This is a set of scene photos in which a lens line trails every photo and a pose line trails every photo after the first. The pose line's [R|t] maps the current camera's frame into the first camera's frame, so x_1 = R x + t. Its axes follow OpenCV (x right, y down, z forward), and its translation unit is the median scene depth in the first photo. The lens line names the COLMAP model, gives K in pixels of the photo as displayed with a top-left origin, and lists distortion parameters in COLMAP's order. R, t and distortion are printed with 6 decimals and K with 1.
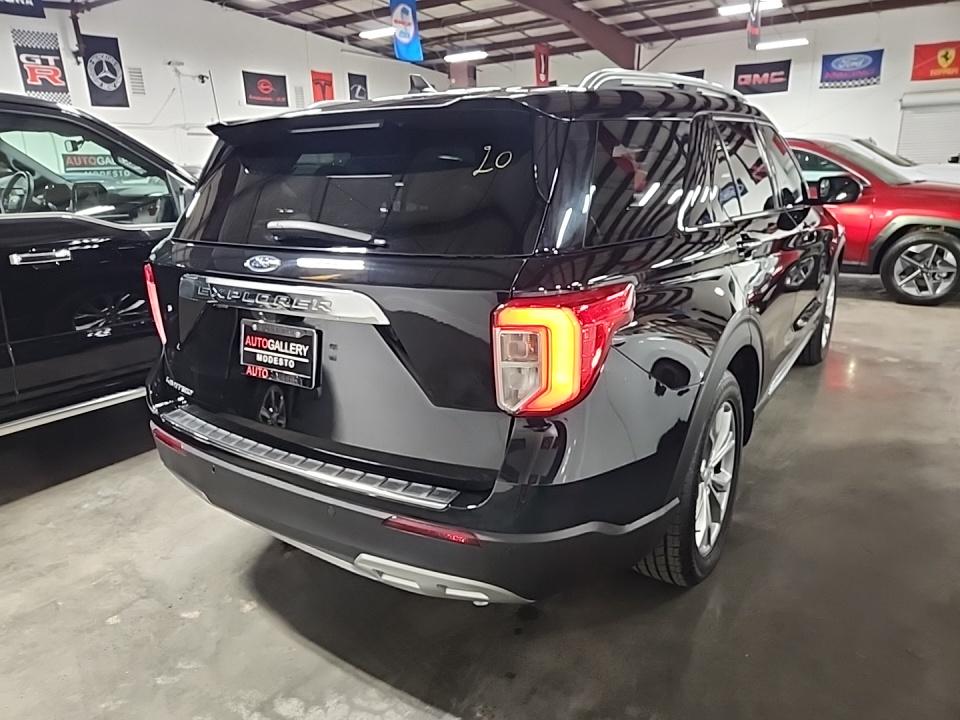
lens RADIAL K [[643.5, 0, 480.0], [0, 643.5, 360.0], [0, 0, 1]] dist [0.011191, -0.003298]
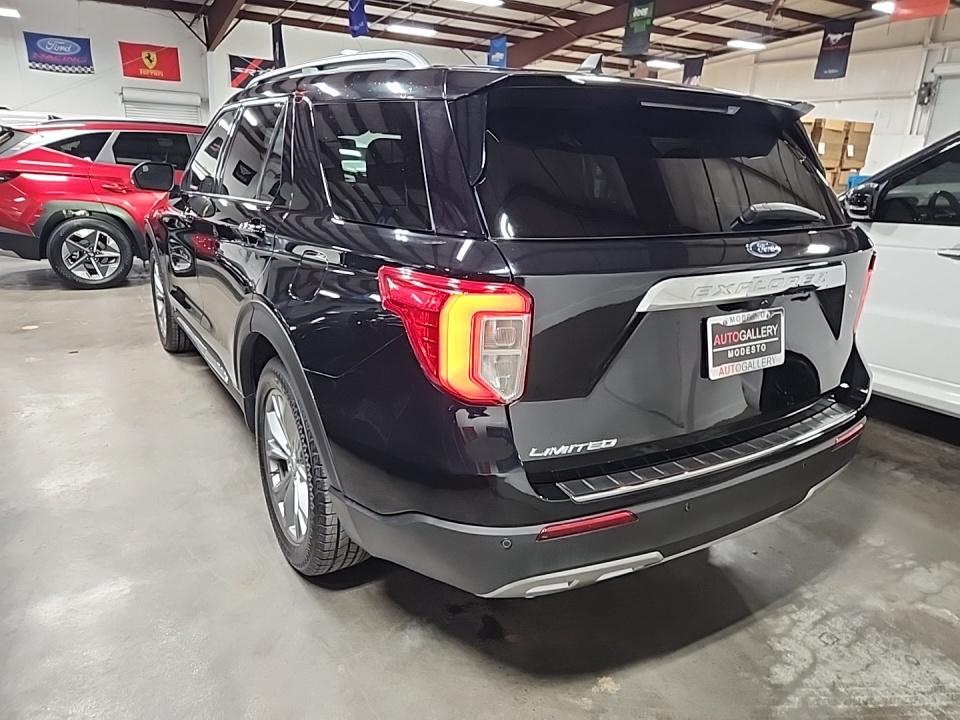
lens RADIAL K [[643.5, 0, 480.0], [0, 643.5, 360.0], [0, 0, 1]] dist [0.011191, -0.003298]
pose [[0.425365, -0.232068, 0.874762, -0.112591], [0.220861, 0.963959, 0.148334, -0.018280], [-0.877659, 0.130105, 0.461289, 0.076826]]
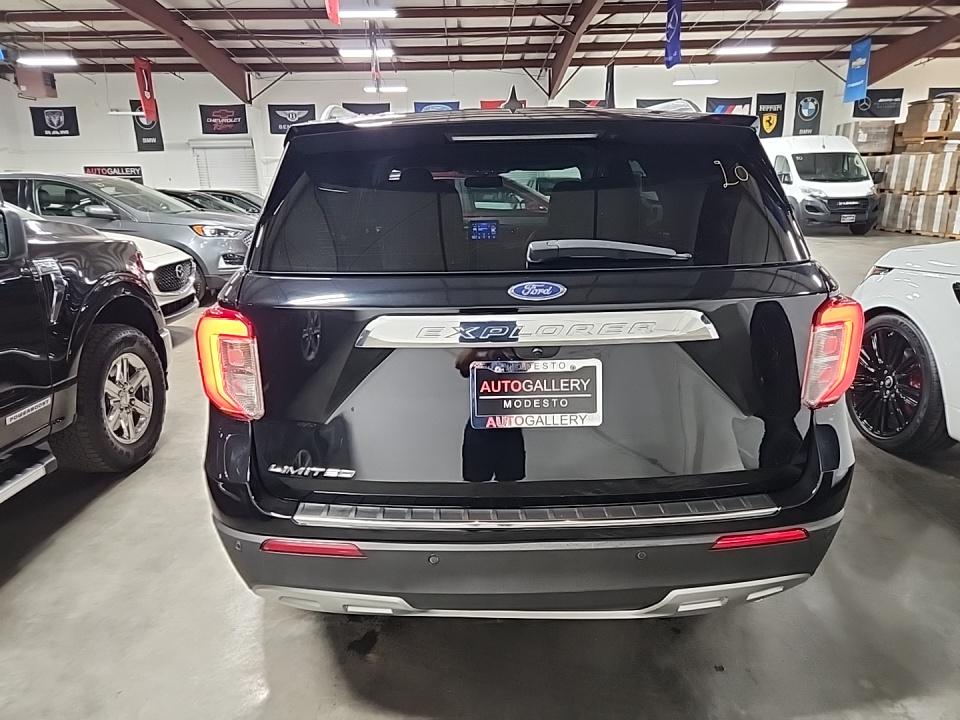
lens RADIAL K [[623.0, 0, 473.9], [0, 623.0, 358.8], [0, 0, 1]] dist [0.086446, -0.057934]
pose [[0.829286, -0.134092, 0.542498, -0.070118], [0.155249, 0.987852, 0.006852, -0.006459], [-0.536826, 0.078540, 0.840029, 0.028899]]
